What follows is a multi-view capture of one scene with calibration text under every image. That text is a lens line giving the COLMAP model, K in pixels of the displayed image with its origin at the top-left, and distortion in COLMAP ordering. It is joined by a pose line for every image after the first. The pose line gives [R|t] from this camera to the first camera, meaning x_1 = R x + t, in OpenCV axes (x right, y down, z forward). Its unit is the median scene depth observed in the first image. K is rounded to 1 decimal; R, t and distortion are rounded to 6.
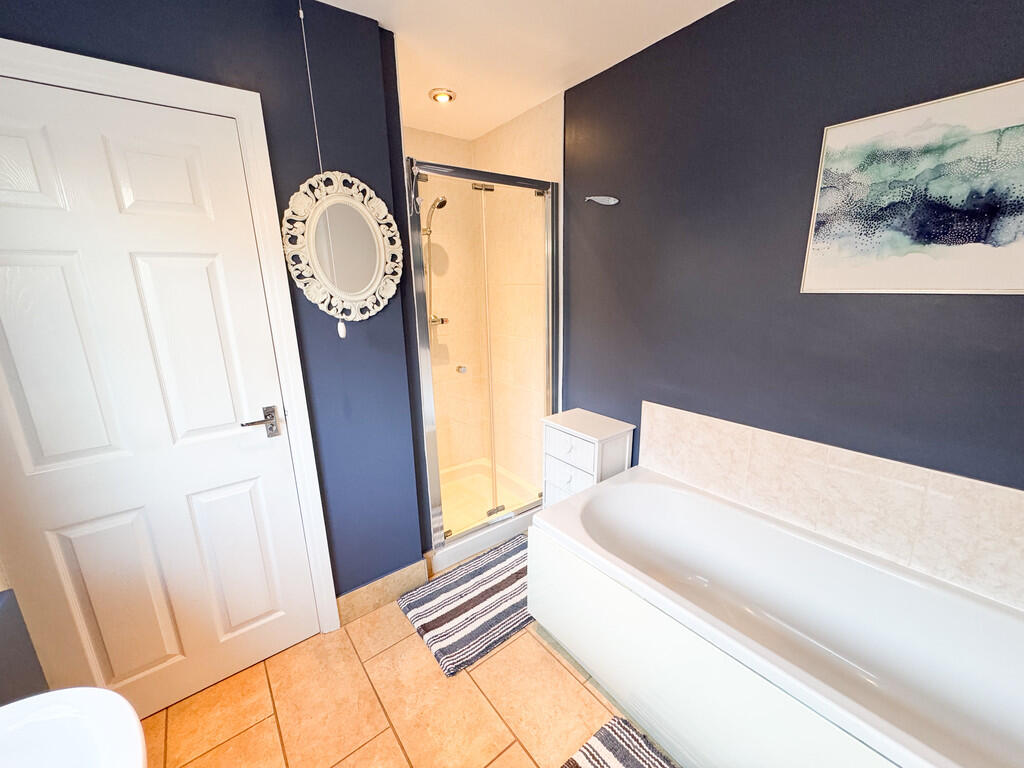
lens RADIAL K [[408.6, 0, 508.6], [0, 408.6, 382.9], [0, 0, 1]] dist [0.000291, -0.000188]
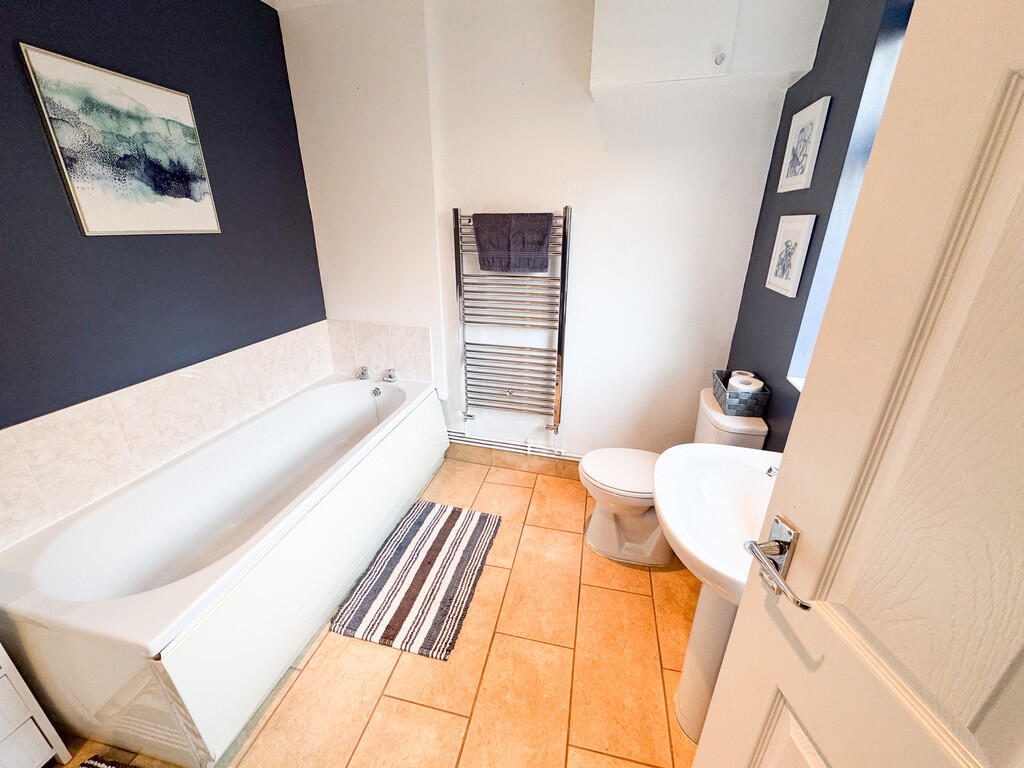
lens RADIAL K [[408.6, 0, 515.1], [0, 408.6, 385.7], [0, 0, 1]] dist [0.000291, -0.000188]
pose [[-0.643177, -0.264416, 0.718615, -0.630774], [0.191927, 0.852858, 0.485590, -0.175773], [-0.741274, 0.450242, -0.497790, 0.813919]]
